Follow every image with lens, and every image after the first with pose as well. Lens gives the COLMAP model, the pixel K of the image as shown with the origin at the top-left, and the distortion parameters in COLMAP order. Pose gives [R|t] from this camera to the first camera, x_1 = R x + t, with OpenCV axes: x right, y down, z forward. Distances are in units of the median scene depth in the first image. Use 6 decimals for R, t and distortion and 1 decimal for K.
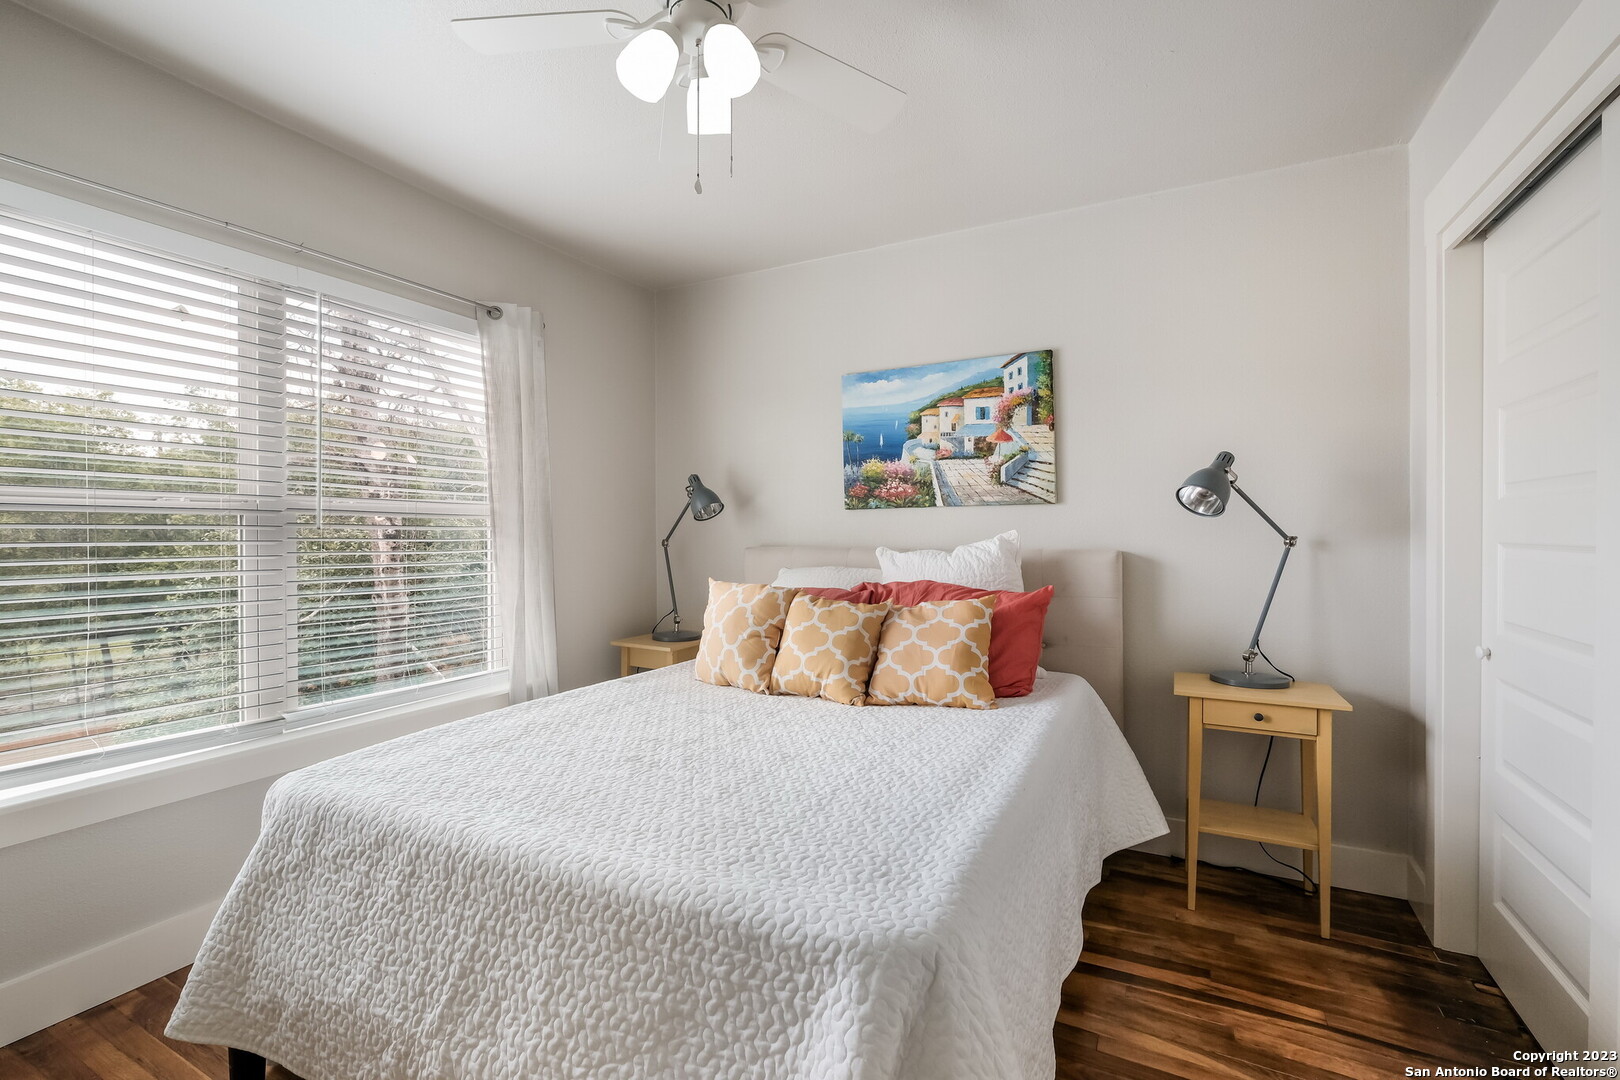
lens RADIAL K [[706.9, 0, 809.9], [0, 706.9, 536.5], [0, 0, 1]] dist [-0.009877, -0.001445]
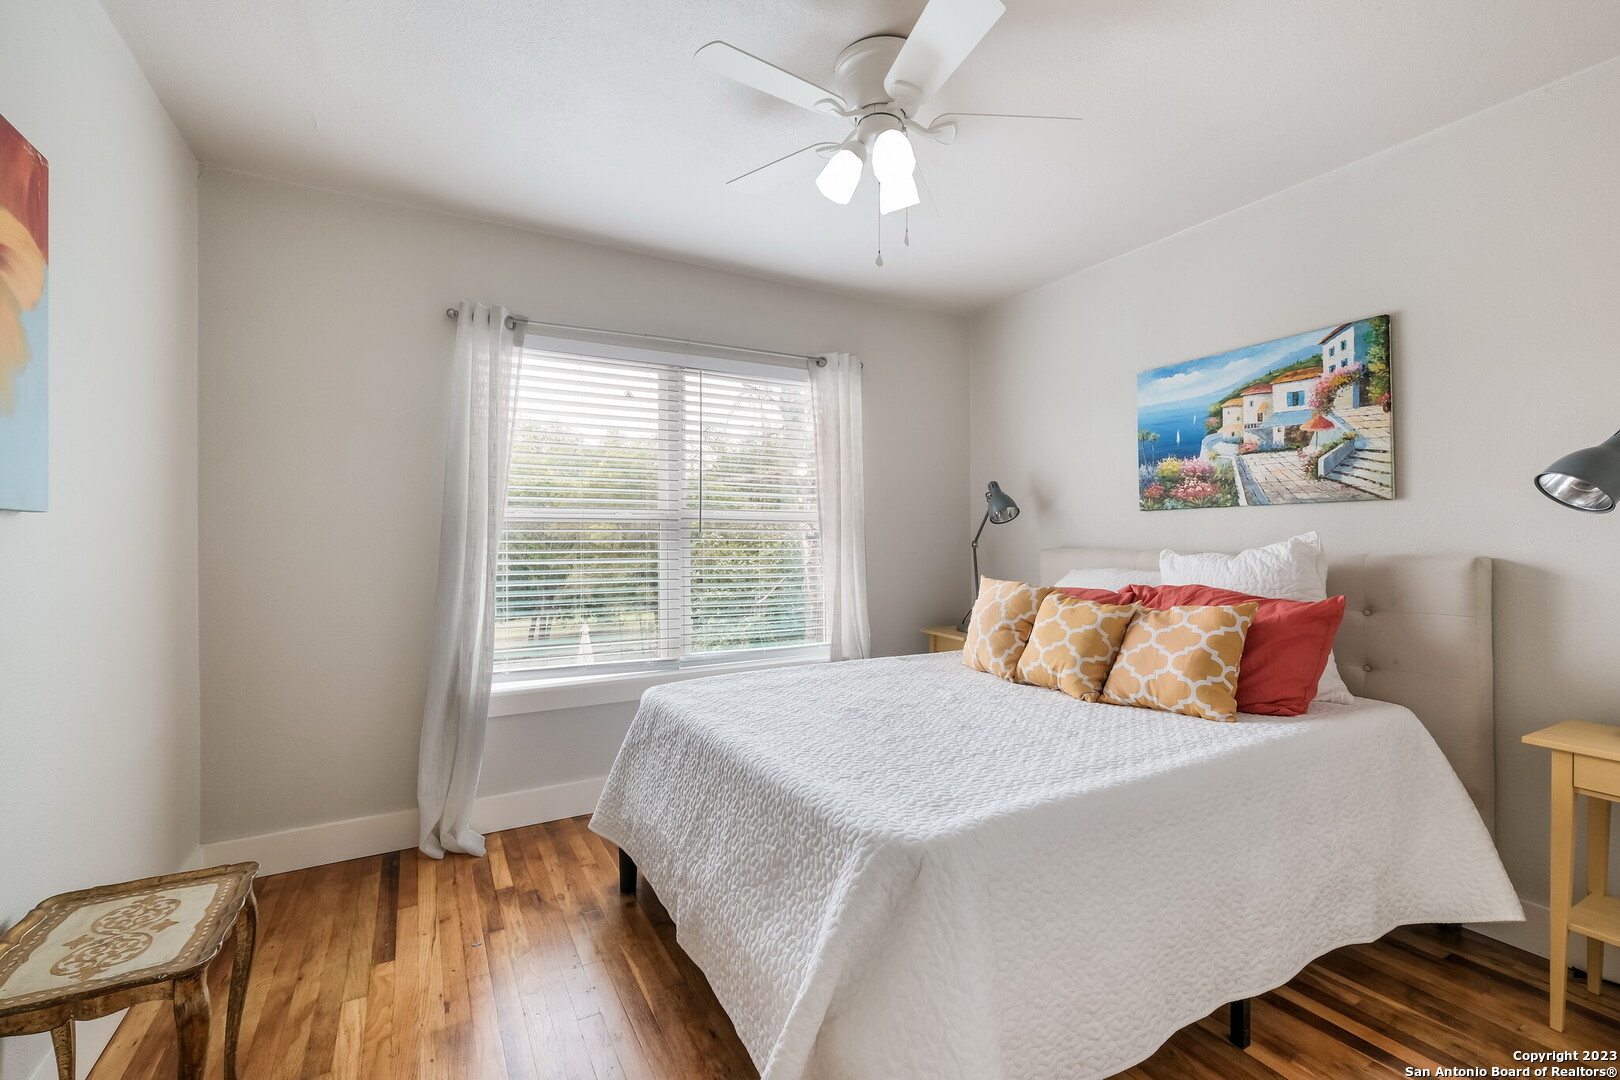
lens RADIAL K [[706.9, 0, 813.3], [0, 706.9, 538.4], [0, 0, 1]] dist [-0.009877, -0.001445]
pose [[0.828995, 0.002562, -0.559250, 0.293872], [-0.004145, 0.999990, -0.001564, 0.004104], [0.559240, 0.003615, 0.828998, -0.075709]]
